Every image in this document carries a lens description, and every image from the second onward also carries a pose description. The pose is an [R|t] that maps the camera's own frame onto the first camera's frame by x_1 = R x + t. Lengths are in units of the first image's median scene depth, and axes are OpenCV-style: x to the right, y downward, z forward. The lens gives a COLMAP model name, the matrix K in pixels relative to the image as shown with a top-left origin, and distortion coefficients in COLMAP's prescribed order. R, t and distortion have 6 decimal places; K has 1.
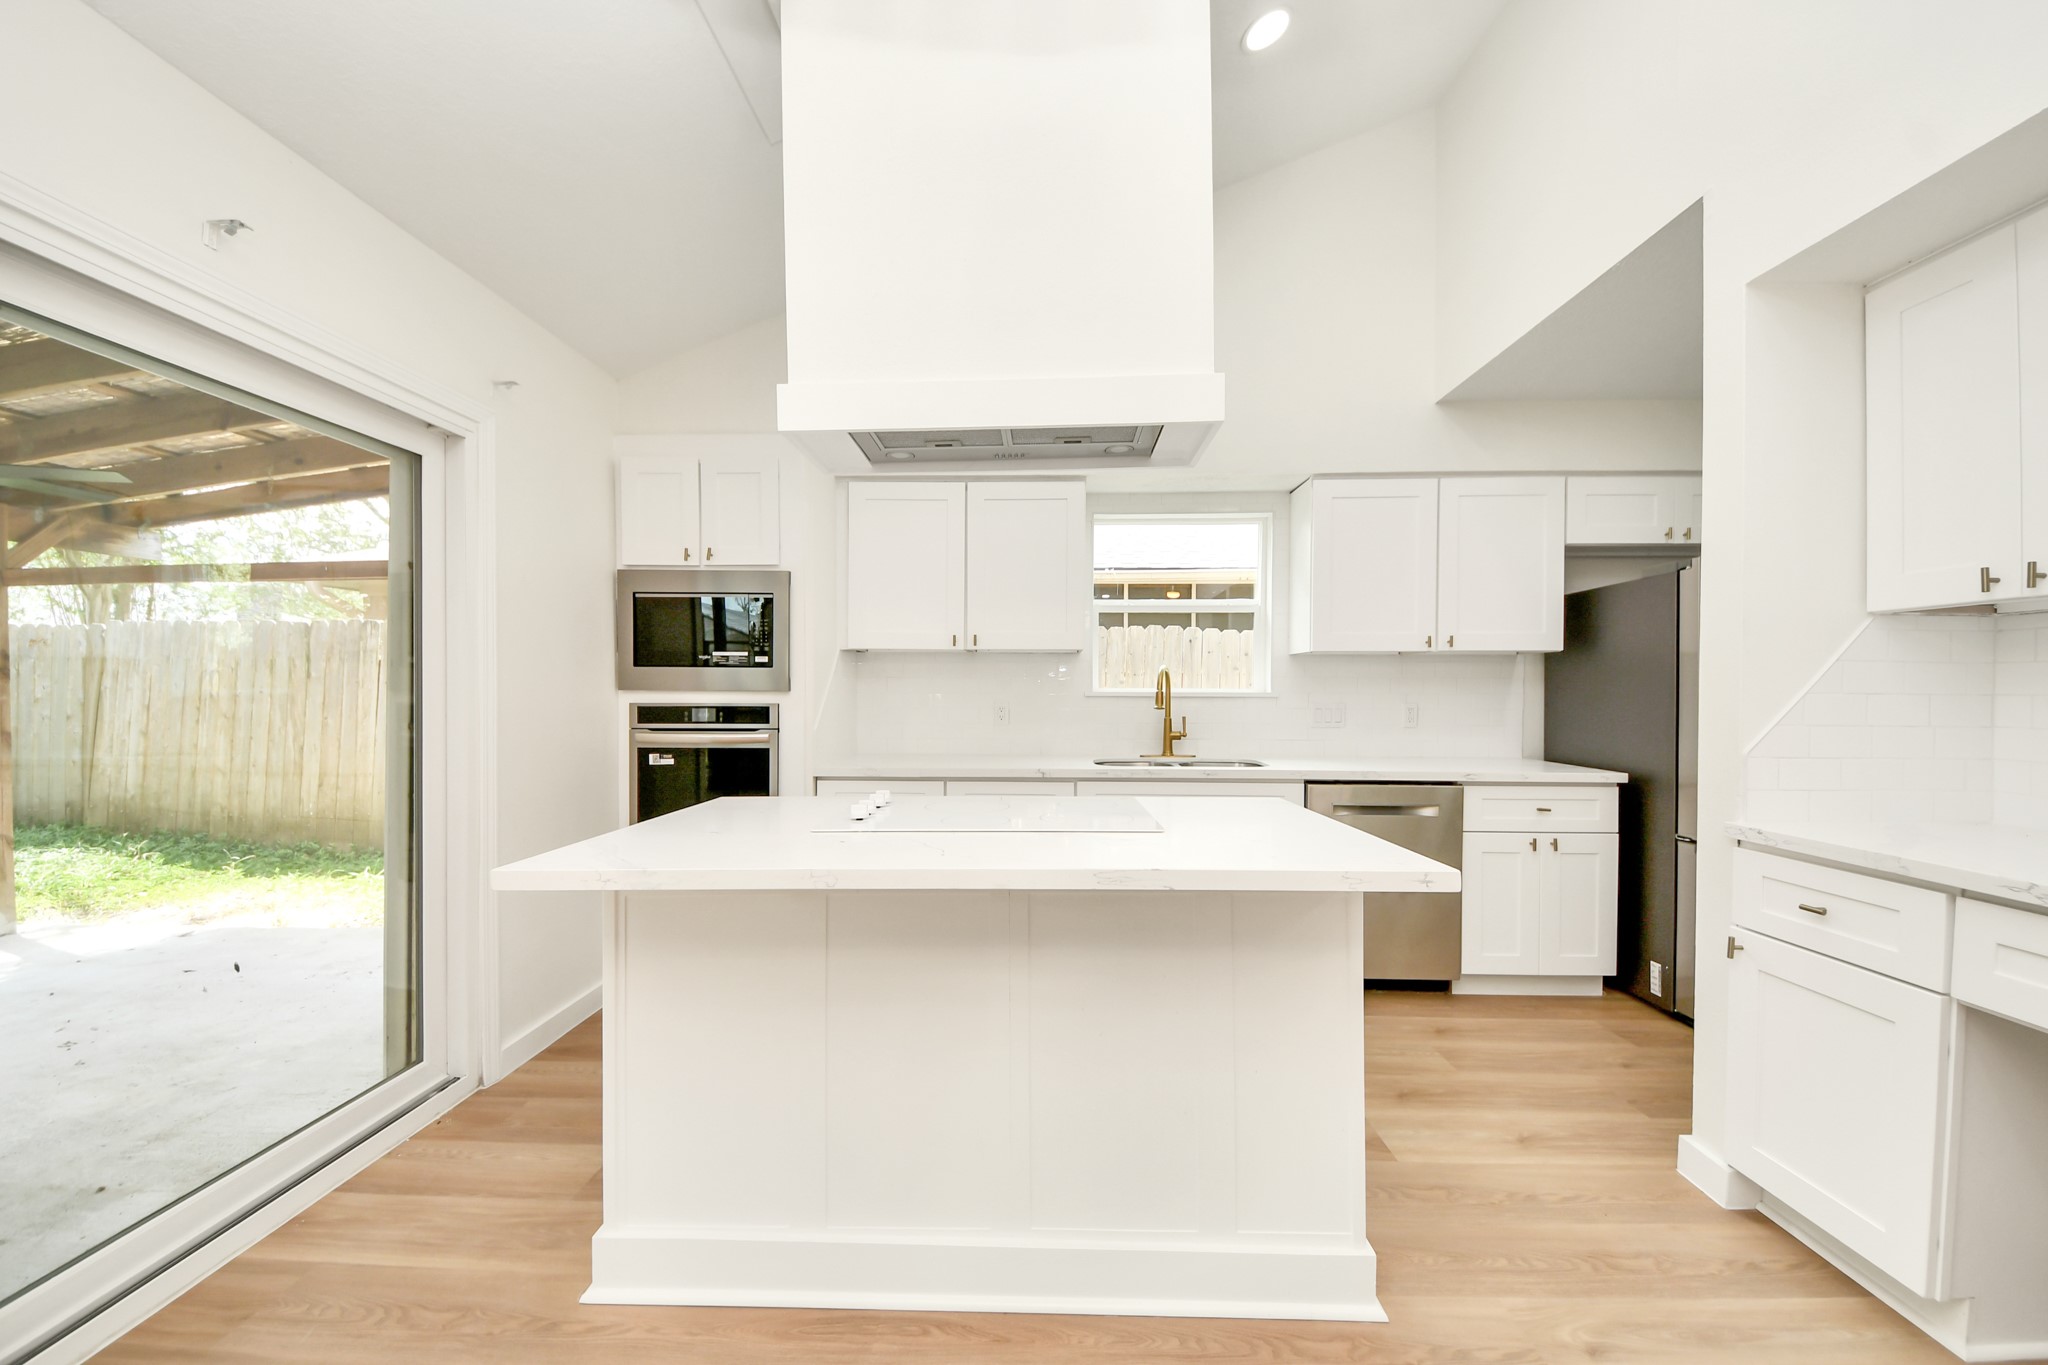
lens RADIAL K [[762.6, 0, 1021.0], [0, 762.6, 697.1], [0, 0, 1]] dist [0.042748, -0.026365]
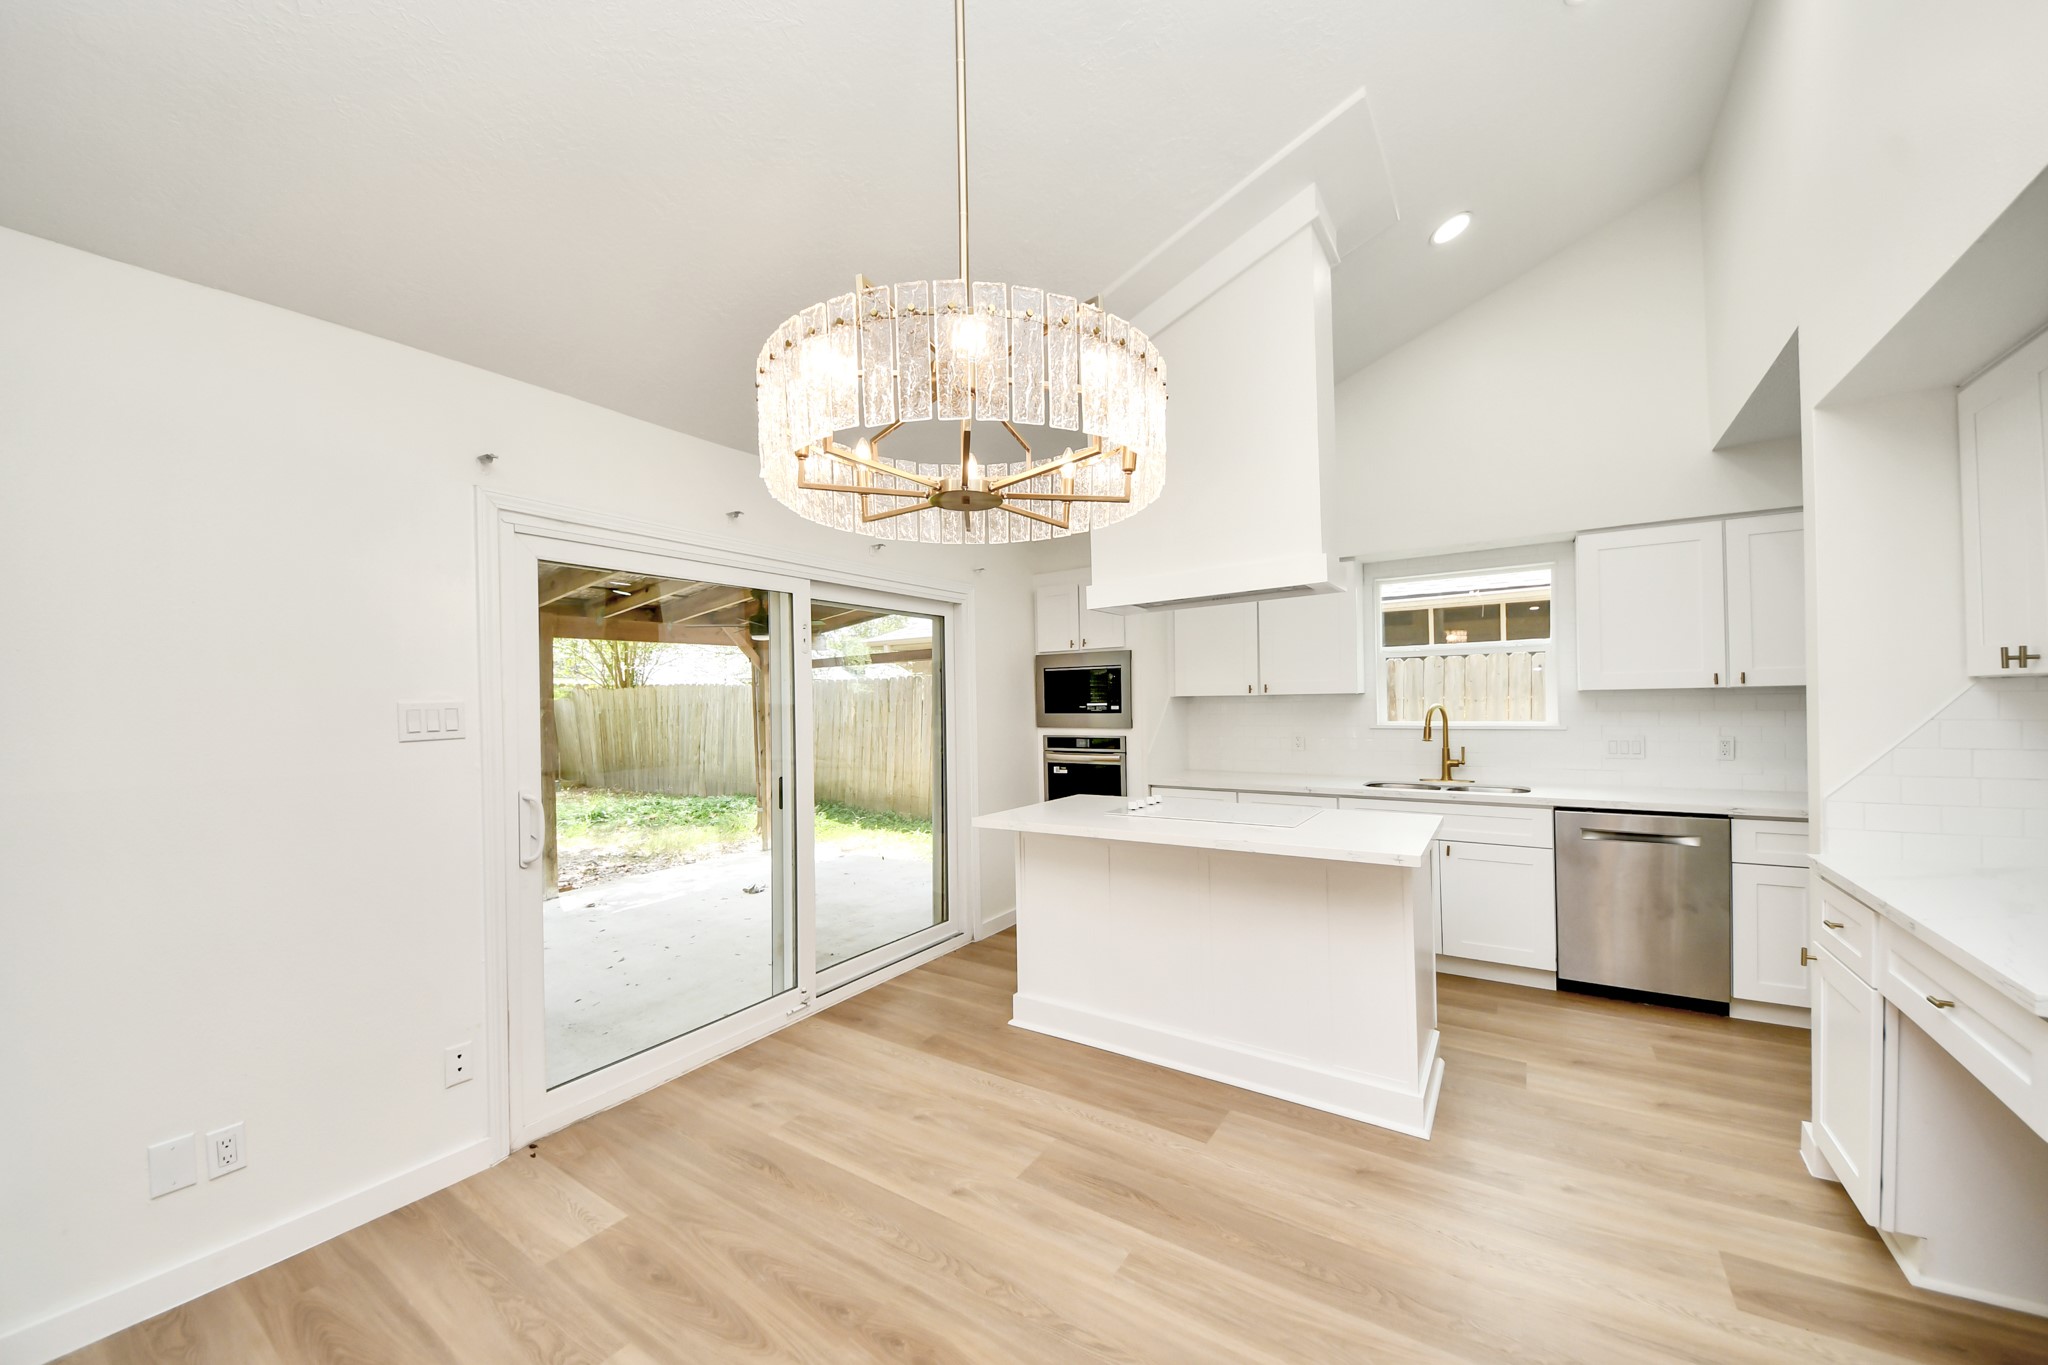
lens RADIAL K [[746.4, 0, 1016.7], [0, 746.4, 695.2], [0, 0, 1]] dist [0.040877, -0.030408]
pose [[0.848377, -0.022556, -0.528912, 0.290835], [0.015999, 0.999728, -0.016972, -0.051808], [0.529151, 0.005937, 0.848507, -0.387026]]
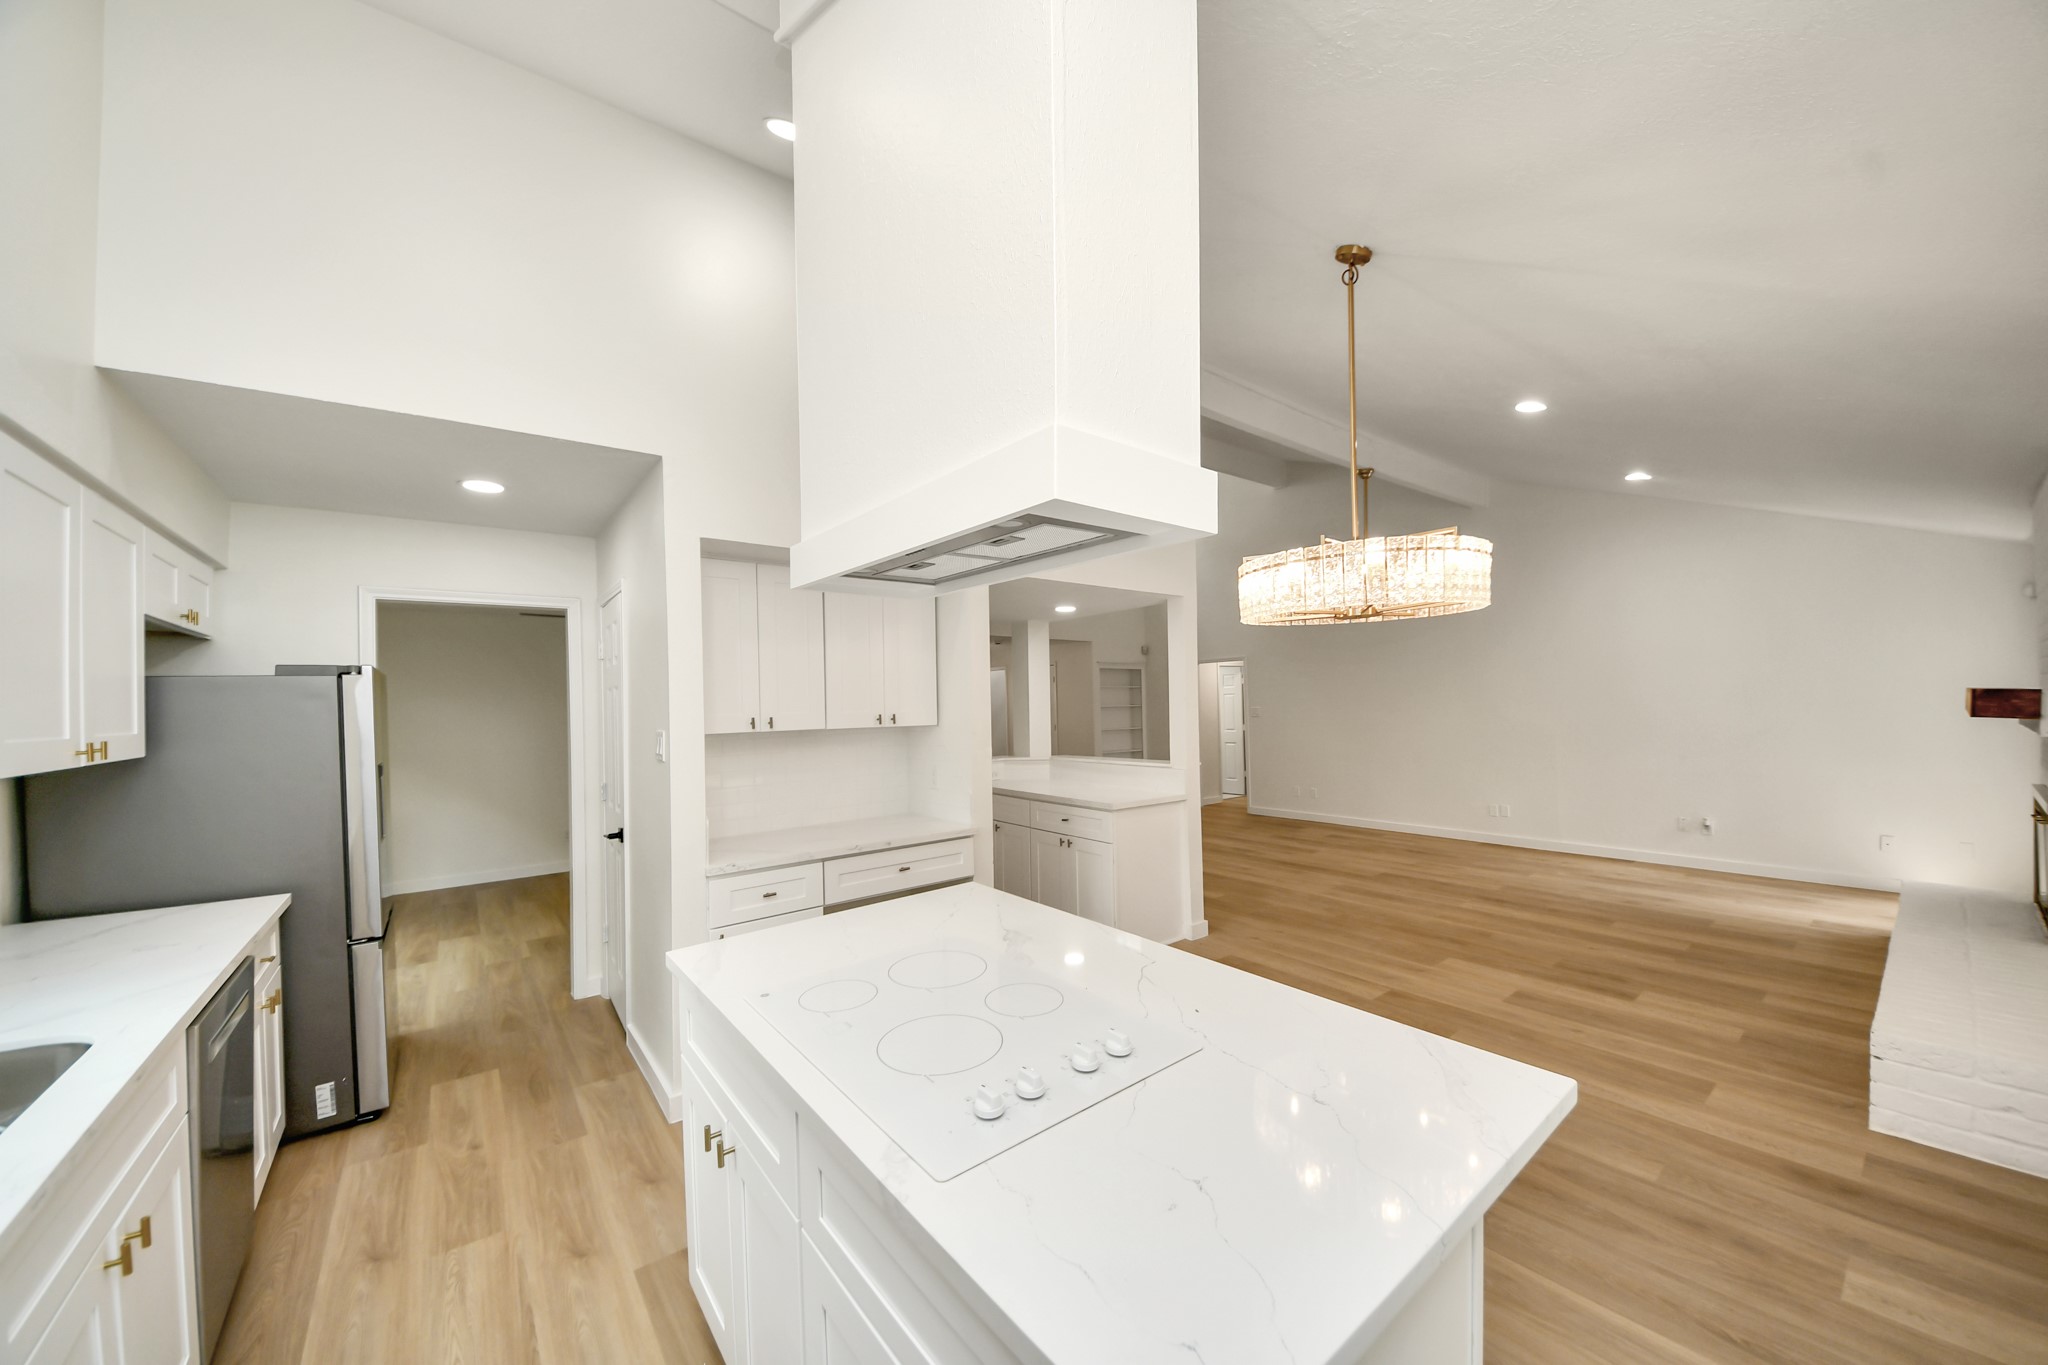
lens RADIAL K [[720.5, 0, 1015.6], [0, 720.5, 672.0], [0, 0, 1]] dist [0.030606, -0.019404]
pose [[-0.639038, 0.044254, 0.767901, -0.407837], [0.026000, 0.999016, -0.035936, -0.103255], [-0.768735, -0.002999, -0.639560, 0.878270]]
